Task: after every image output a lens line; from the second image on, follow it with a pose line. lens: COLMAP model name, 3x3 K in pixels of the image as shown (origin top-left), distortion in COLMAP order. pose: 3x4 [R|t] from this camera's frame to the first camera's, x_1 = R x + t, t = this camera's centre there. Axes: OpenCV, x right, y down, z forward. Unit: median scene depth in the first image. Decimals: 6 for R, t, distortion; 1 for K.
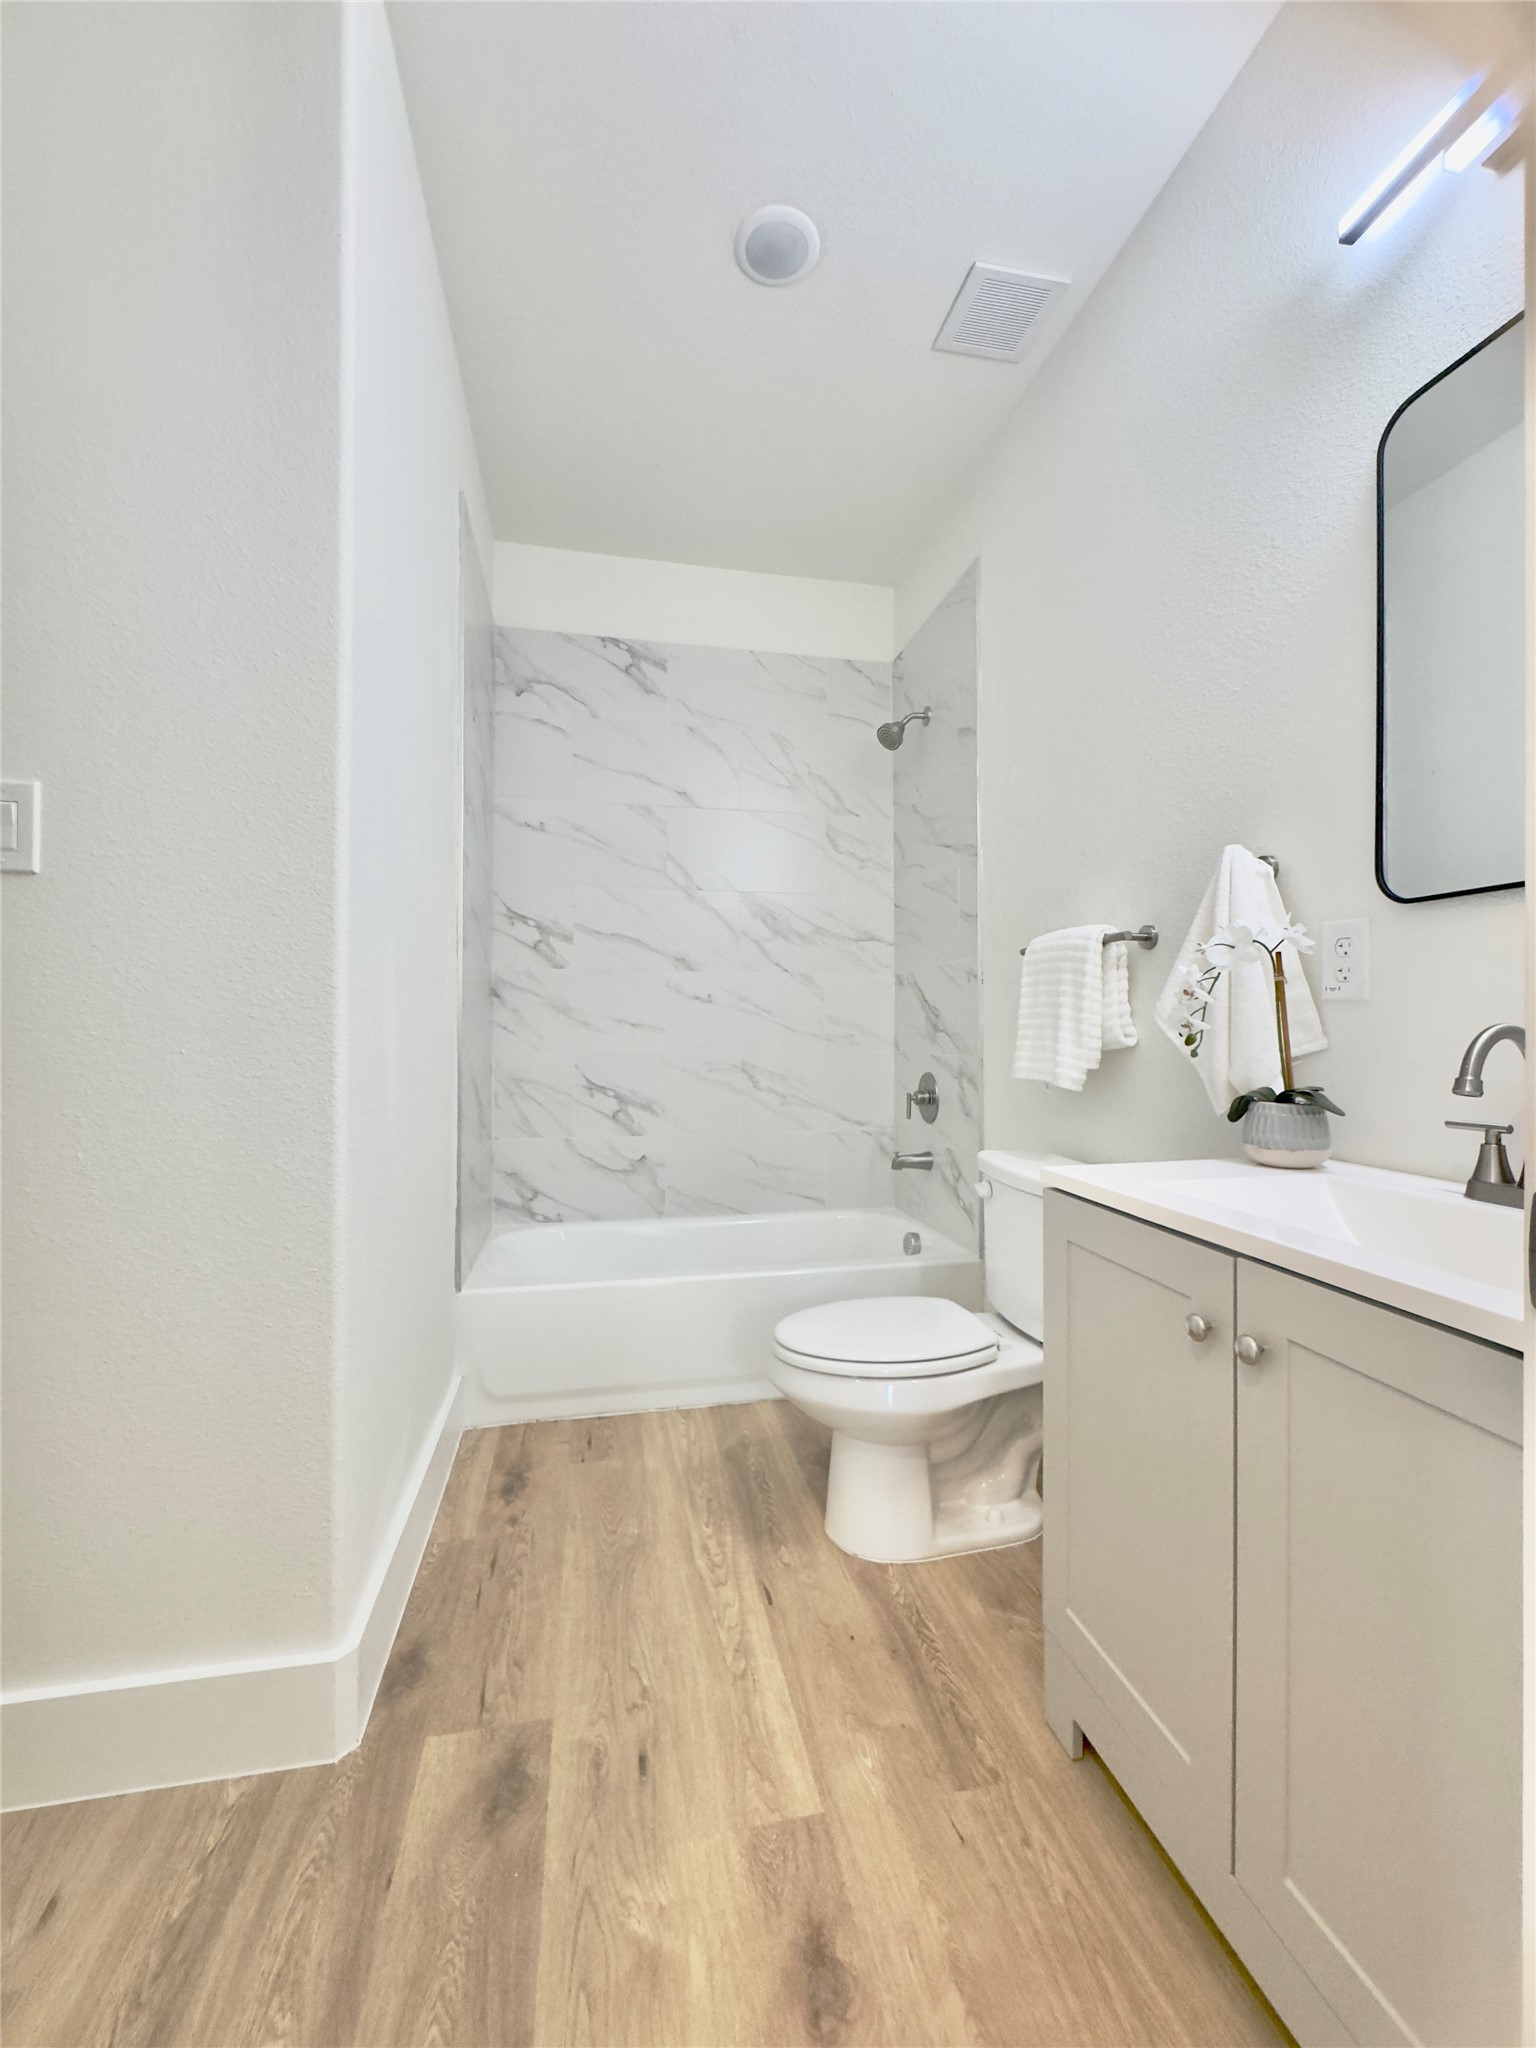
lens RADIAL K [[824.3, 0, 768.0], [0, 824.3, 1024.0], [0, 0, 1]] dist [-0.002050, -0.000148]
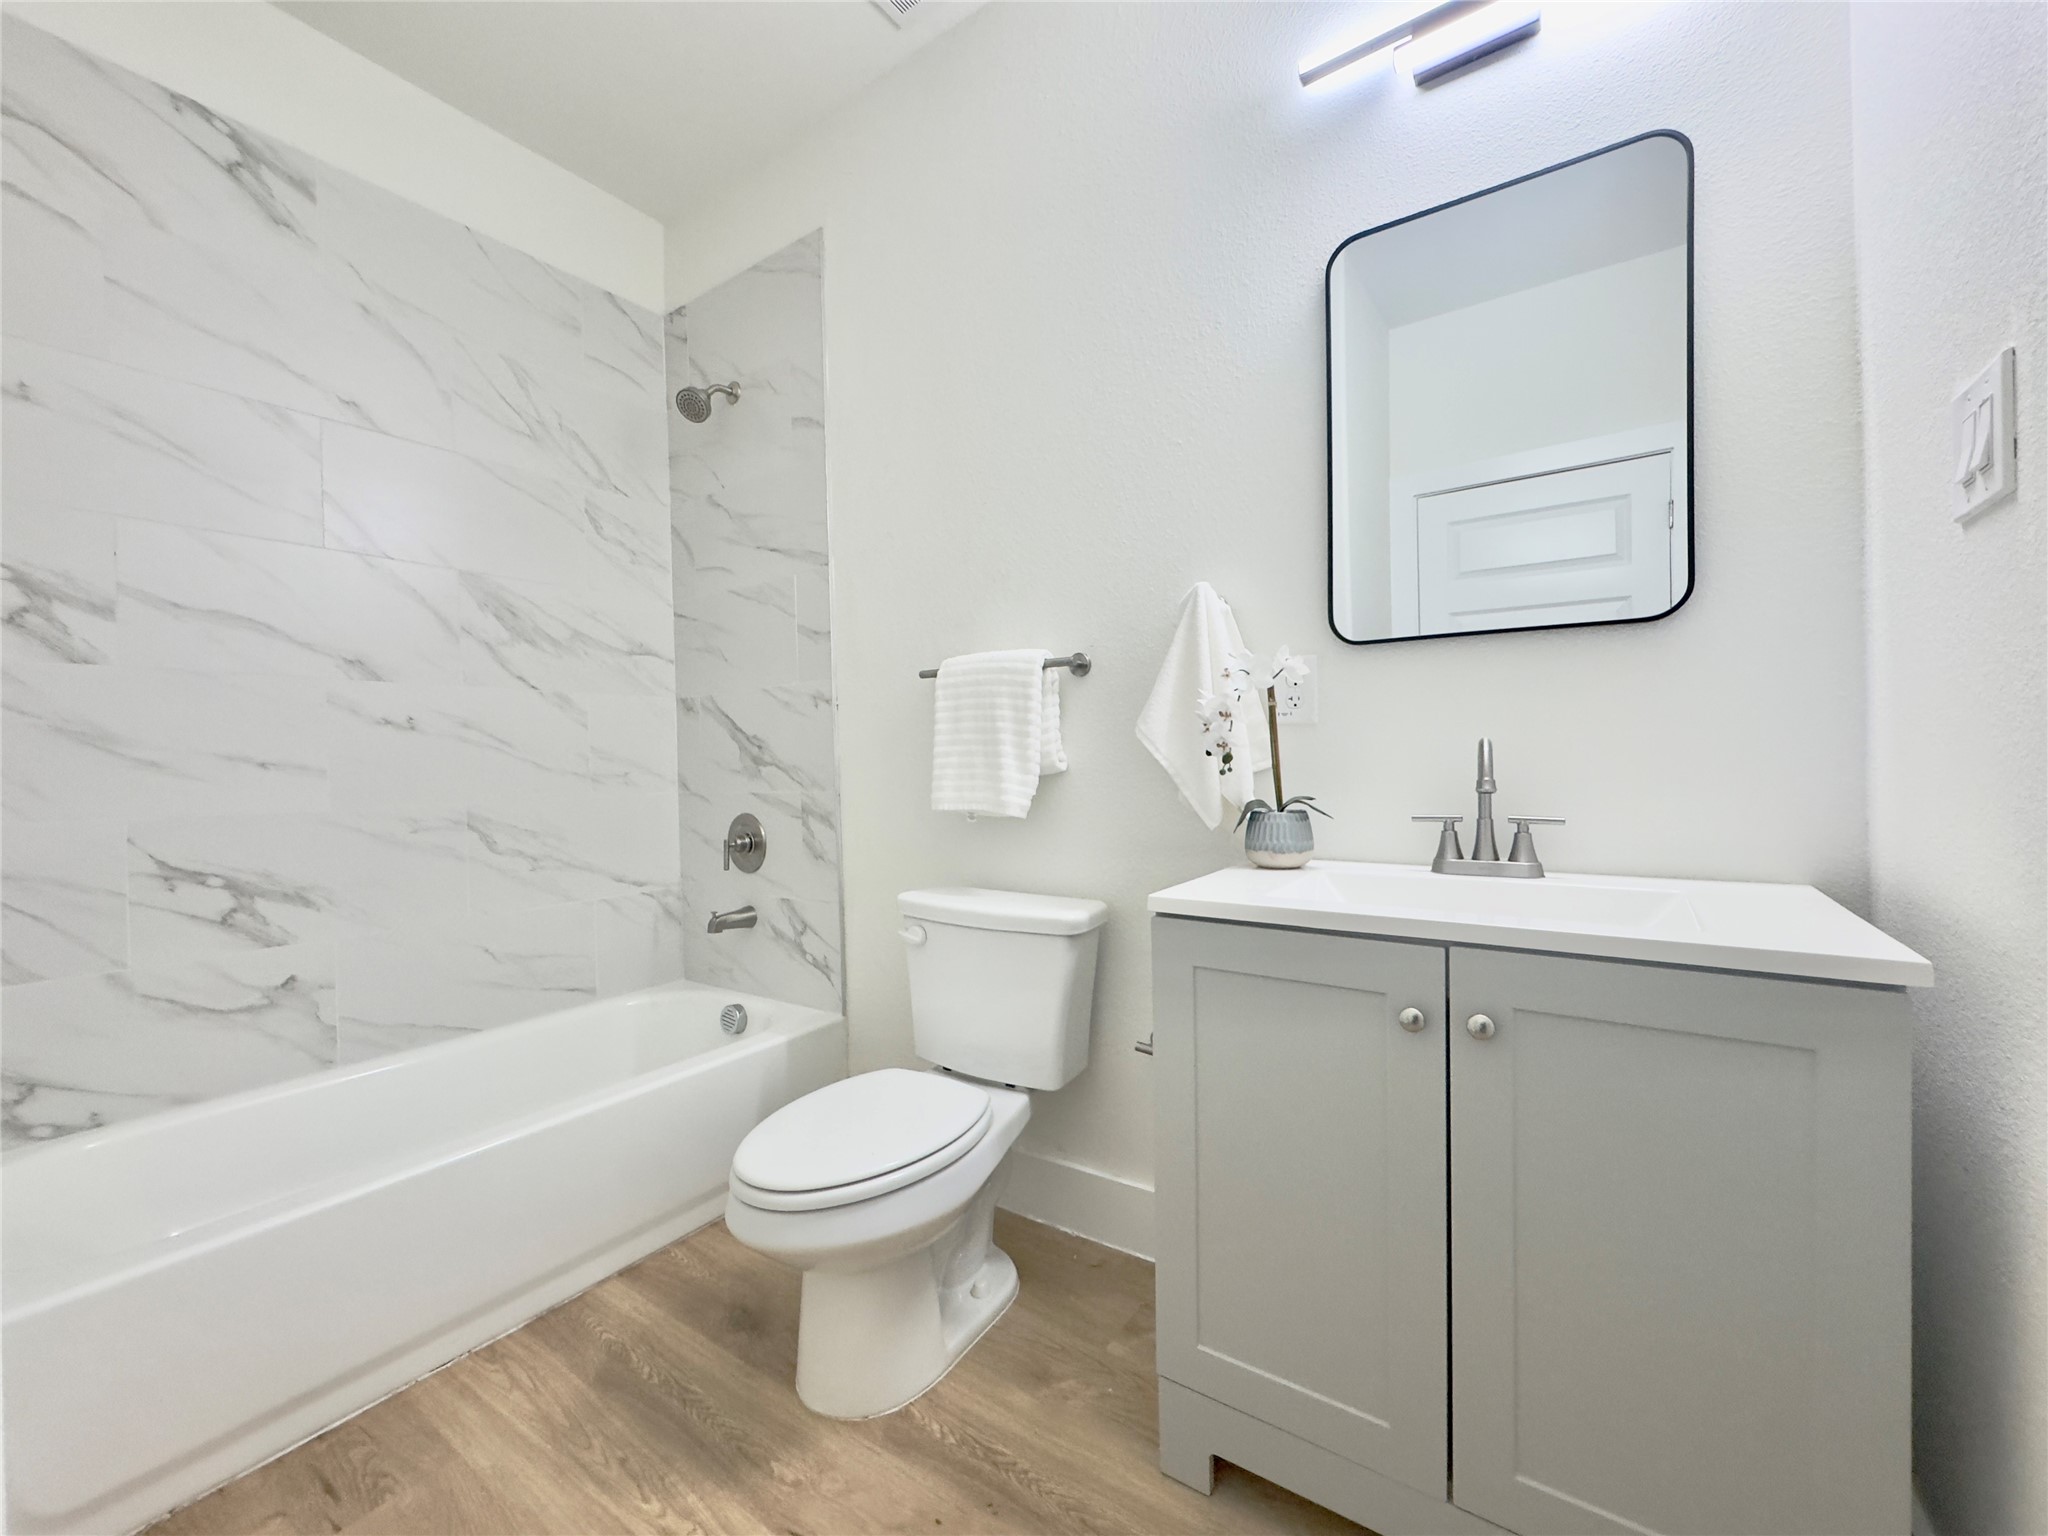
lens RADIAL K [[824.3, 0, 1024.0], [0, 824.3, 768.0], [0, 0, 1]] dist [-0.002050, -0.000148]
pose [[0.722182, -0.021510, 0.691368, -0.229959], [0.018010, 0.999762, 0.012292, 0.007706], [-0.691468, 0.003574, 0.722398, 0.229340]]
